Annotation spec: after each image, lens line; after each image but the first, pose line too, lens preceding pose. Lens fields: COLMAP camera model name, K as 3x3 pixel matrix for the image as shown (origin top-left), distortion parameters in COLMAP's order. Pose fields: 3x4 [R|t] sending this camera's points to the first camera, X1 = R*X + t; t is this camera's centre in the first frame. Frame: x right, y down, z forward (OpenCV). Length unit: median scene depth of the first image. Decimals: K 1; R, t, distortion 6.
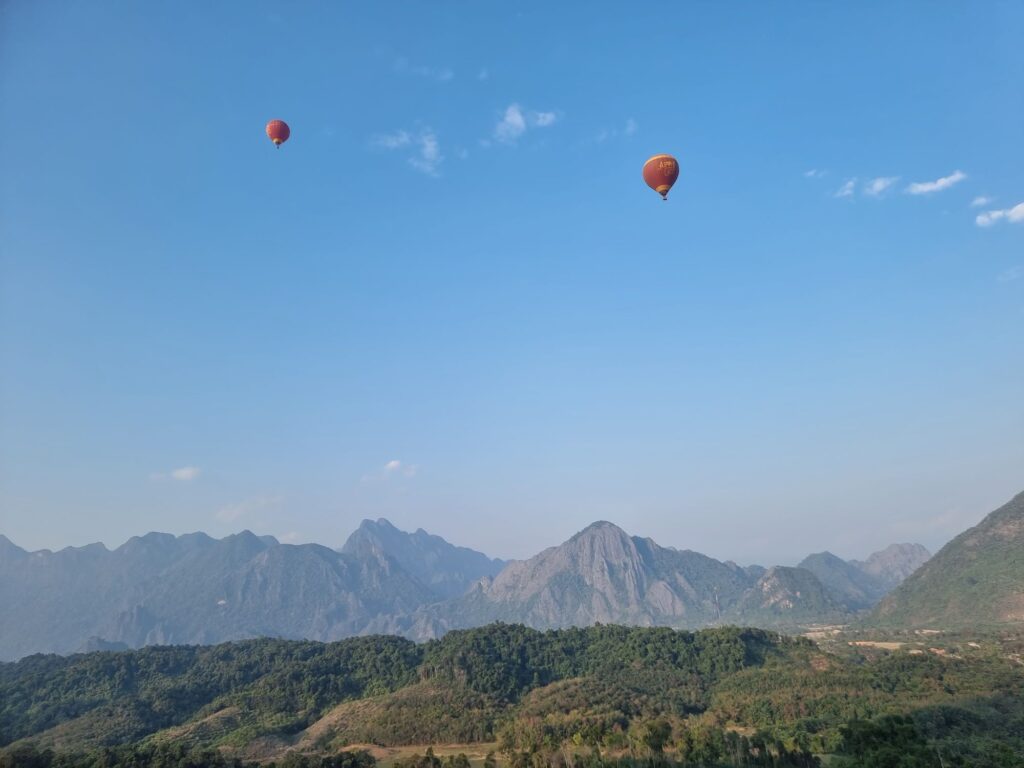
lens RADIAL K [[697.1, 0, 517.7], [0, 697.1, 378.8], [0, 0, 1]] dist [0.043946, -0.018074]
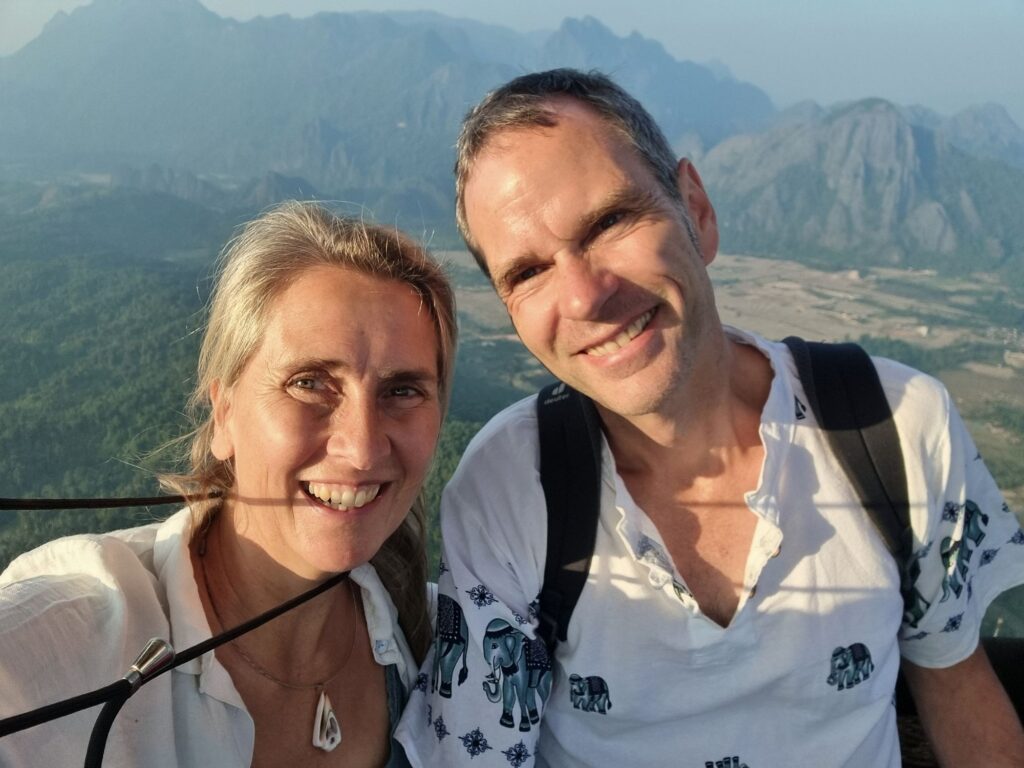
lens RADIAL K [[752.3, 0, 511.1], [0, 752.3, 353.0], [0, 0, 1]] dist [0.026842, -0.014202]
pose [[0.953164, 0.199679, -0.227172, -0.007569], [-0.011217, 0.773916, 0.633188, -0.084338], [0.302247, -0.600984, 0.739909, 0.173314]]
